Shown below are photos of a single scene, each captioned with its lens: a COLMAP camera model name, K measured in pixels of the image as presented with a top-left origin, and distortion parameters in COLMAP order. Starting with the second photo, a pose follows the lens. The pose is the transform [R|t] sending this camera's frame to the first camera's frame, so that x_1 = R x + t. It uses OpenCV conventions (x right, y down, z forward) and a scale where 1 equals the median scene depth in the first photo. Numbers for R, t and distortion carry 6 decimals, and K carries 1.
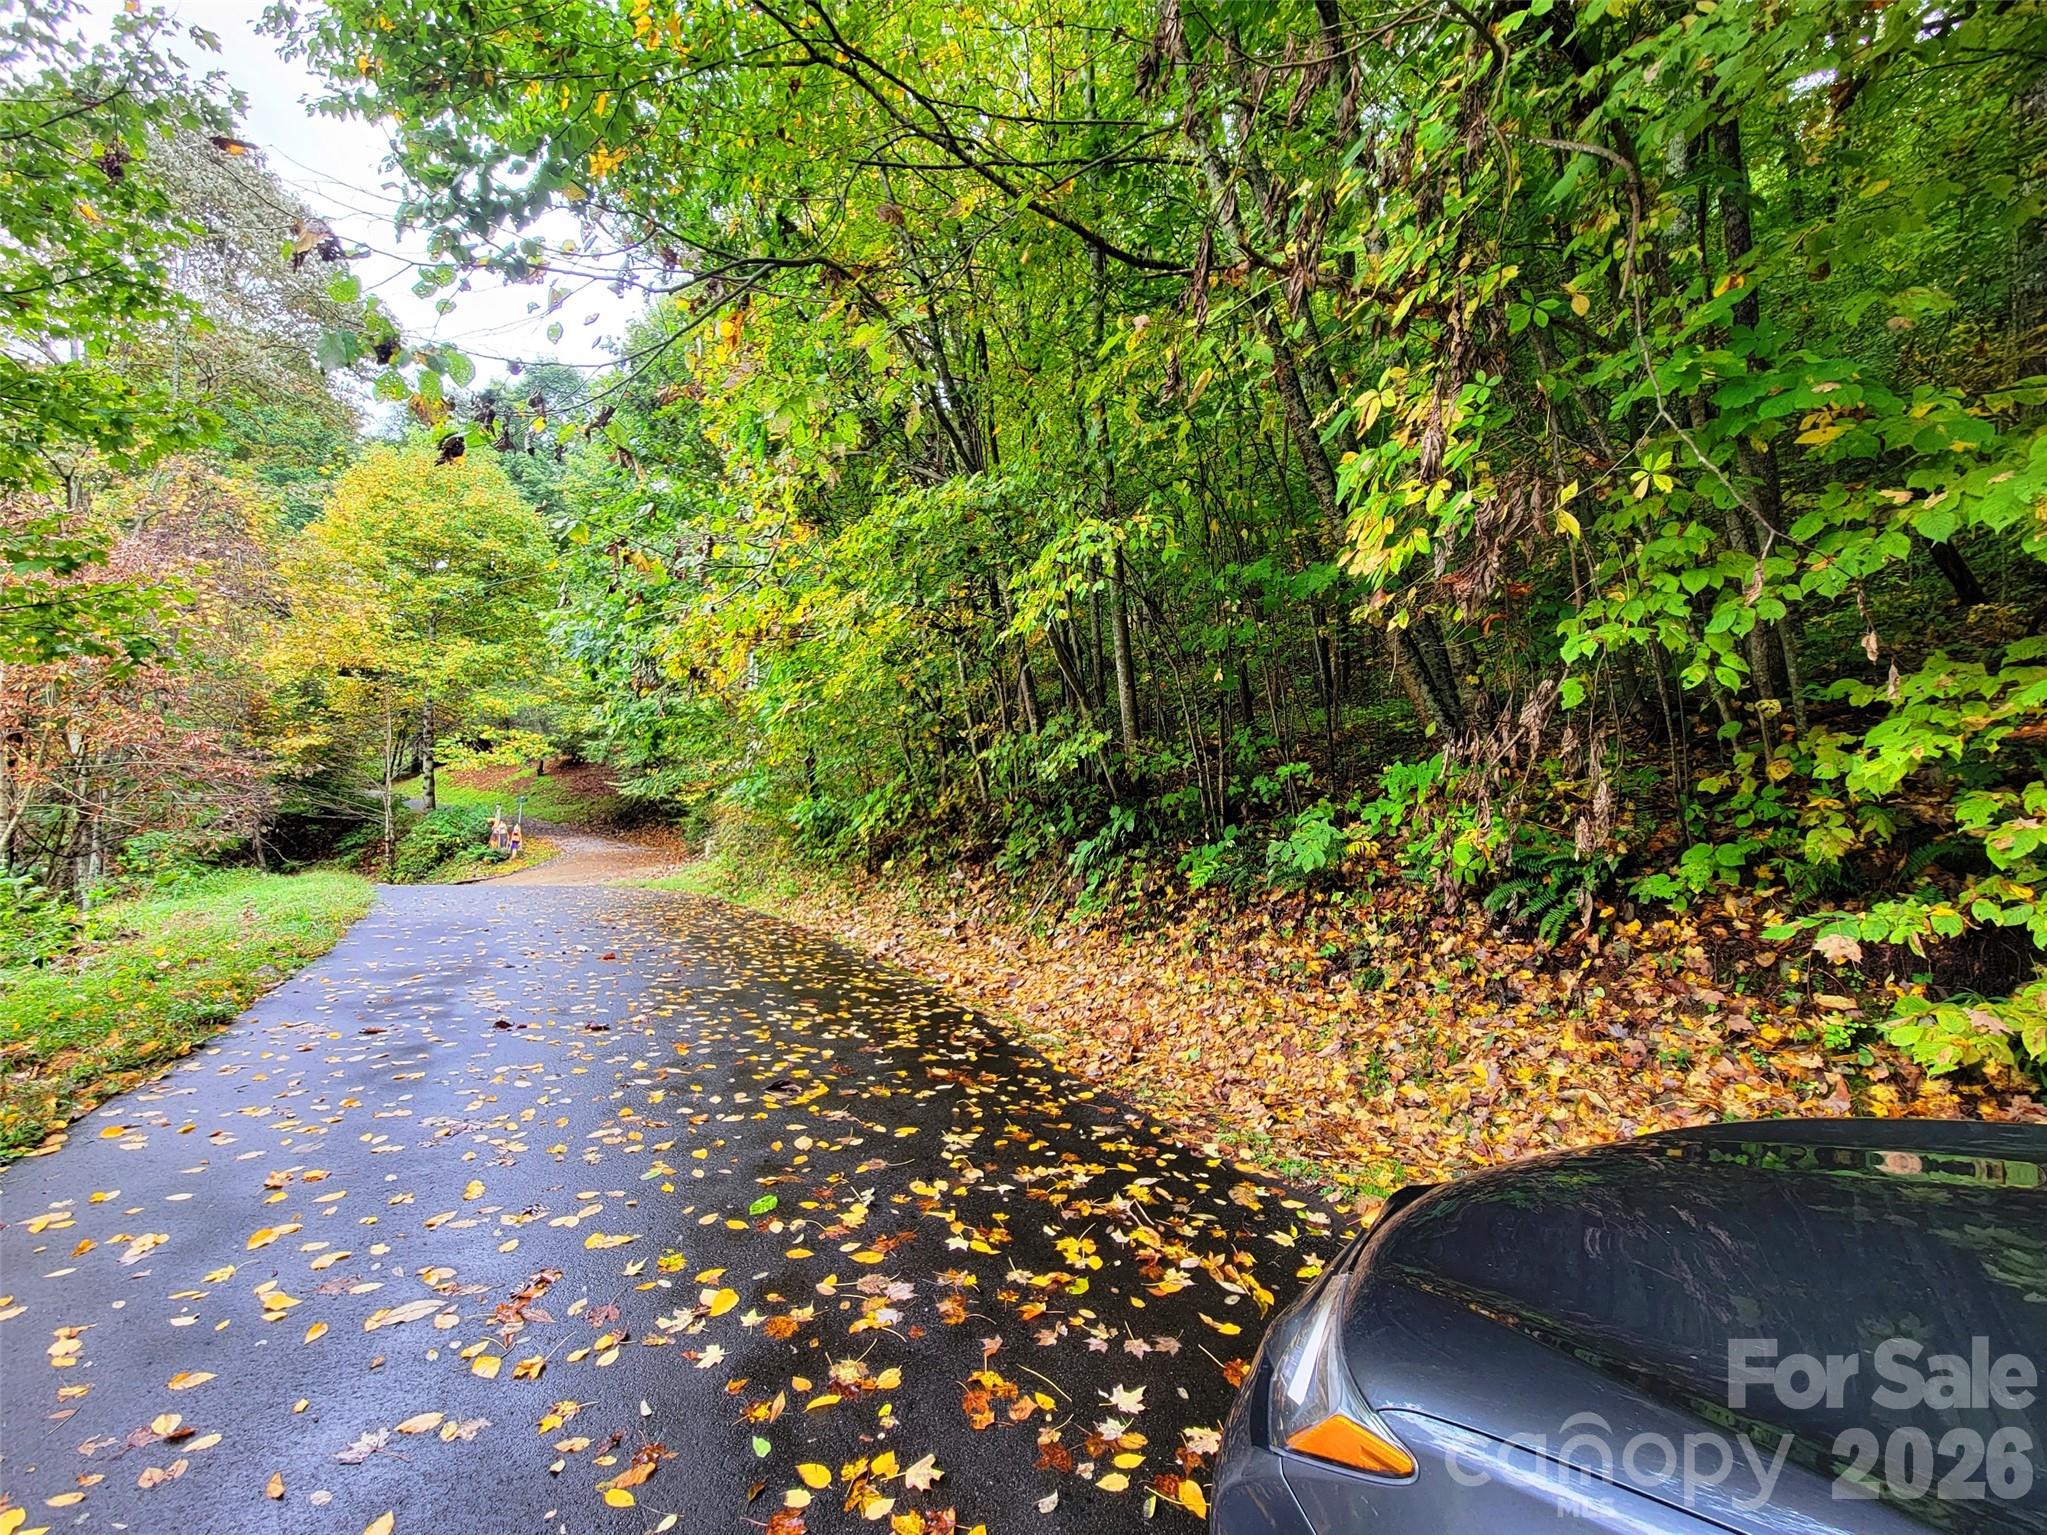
lens RADIAL K [[830.1, 0, 1024.0], [0, 830.1, 772.6], [0, 0, 1]] dist [-0.001892, 0.000042]
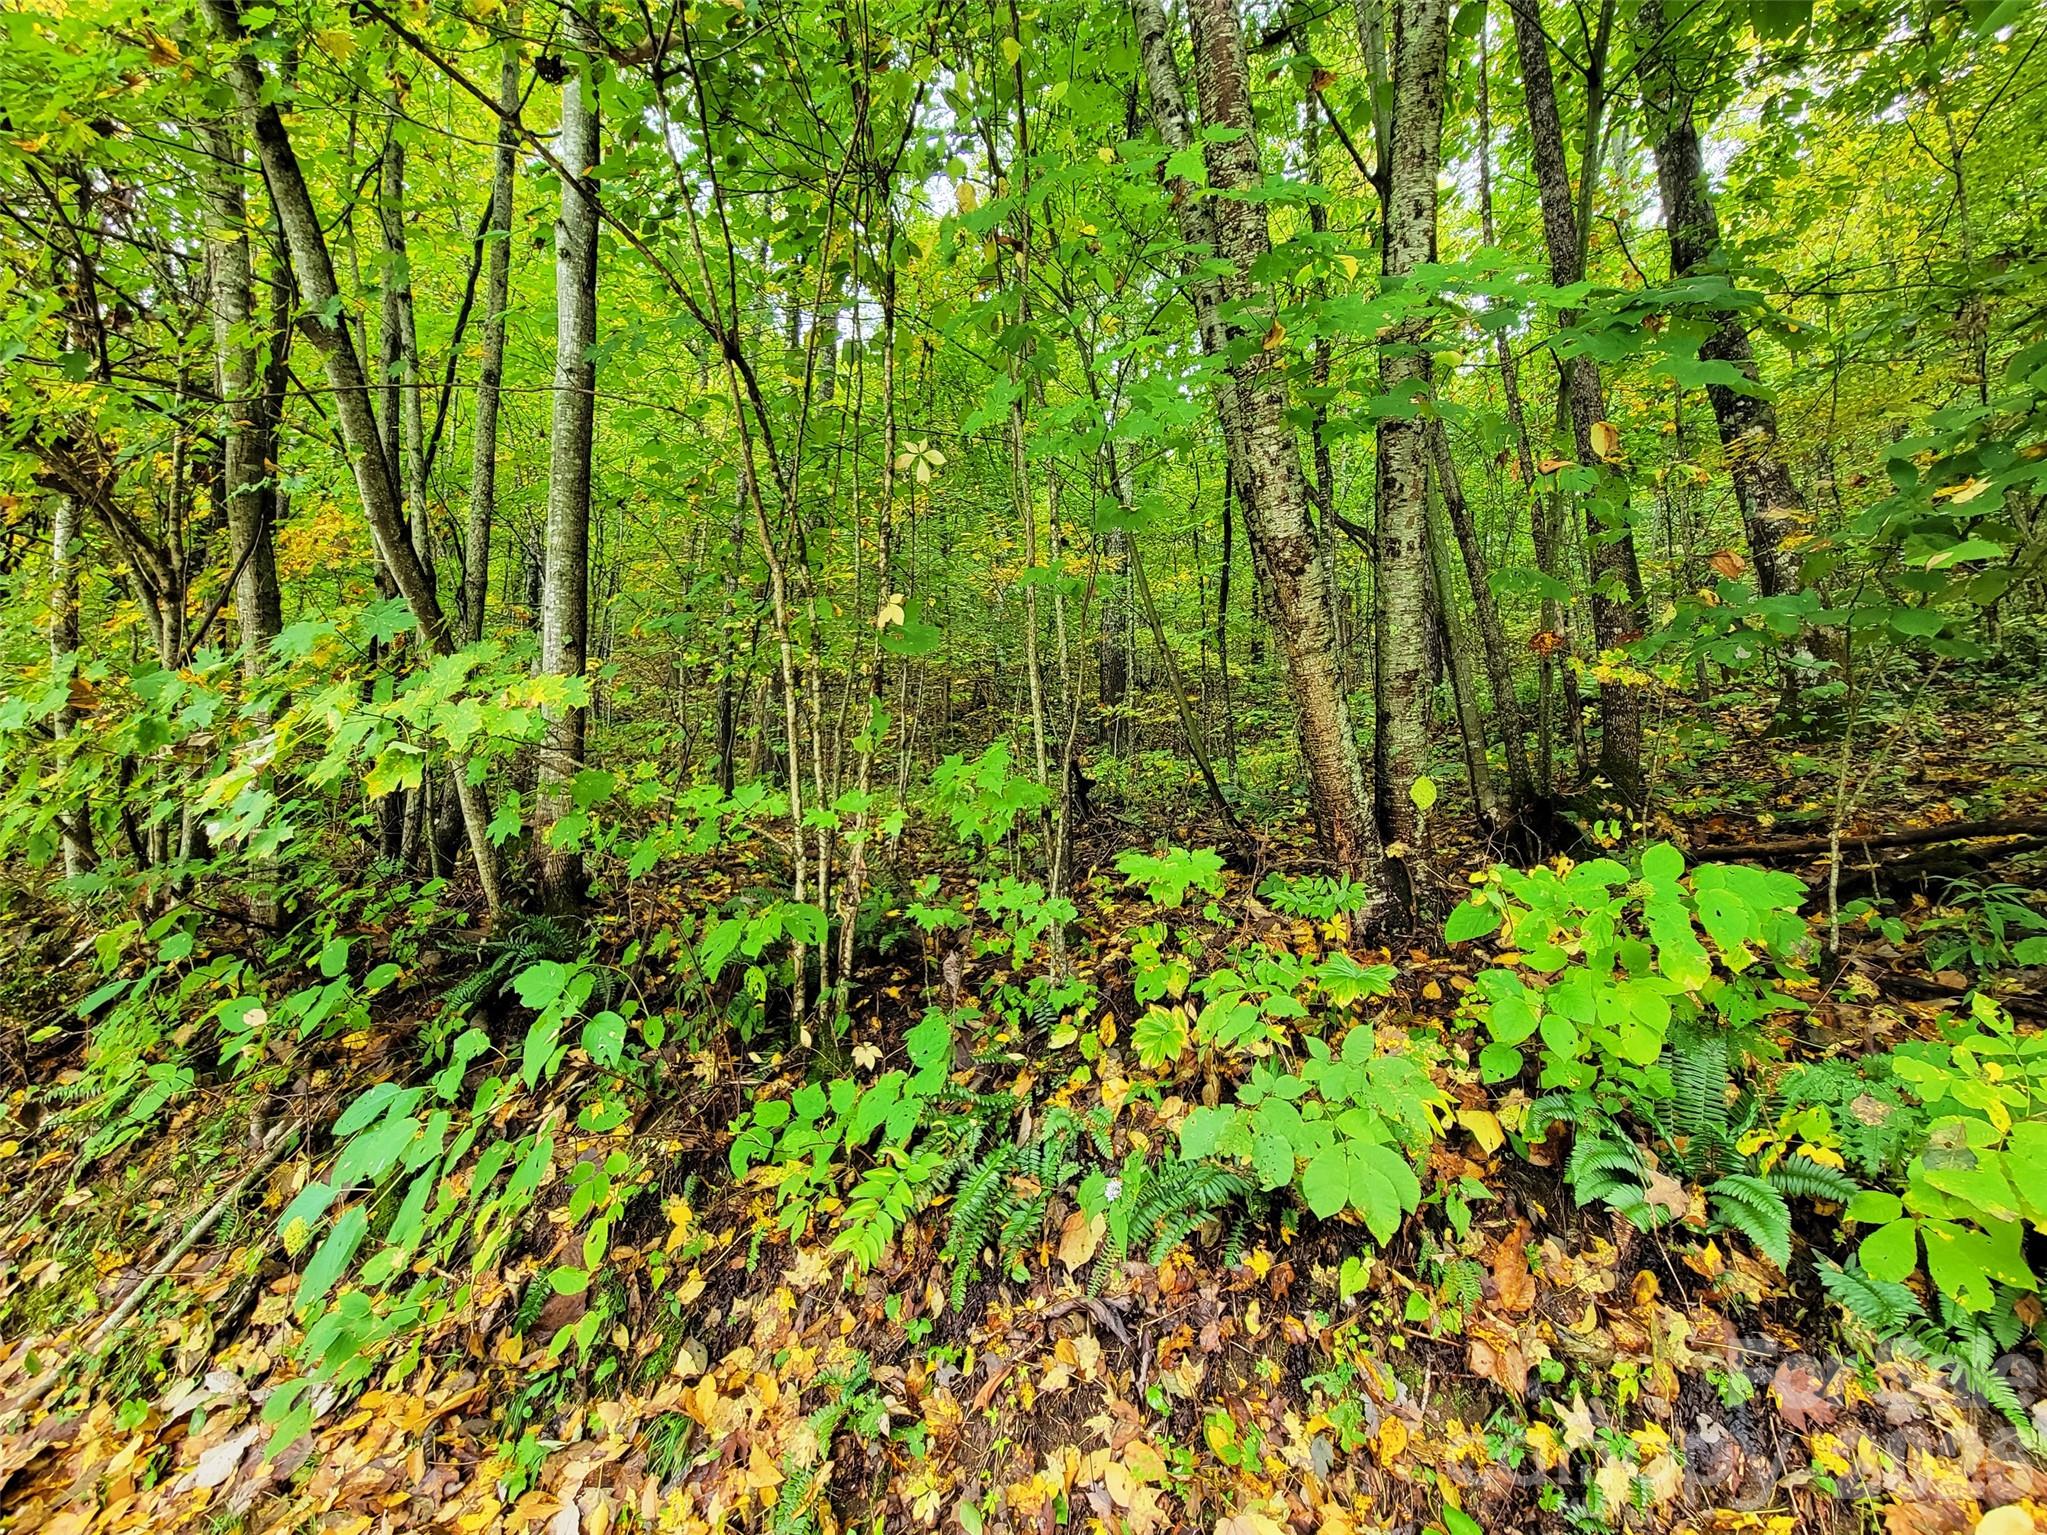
lens RADIAL K [[830.1, 0, 1022.1], [0, 830.1, 769.4], [0, 0, 1]] dist [-0.001892, 0.000042]
pose [[0.748116, 0.132582, 0.650187, 0.040576], [-0.048702, 0.988164, -0.145462, 0.009078], [-0.661778, 0.077157, 0.745719, 0.669068]]
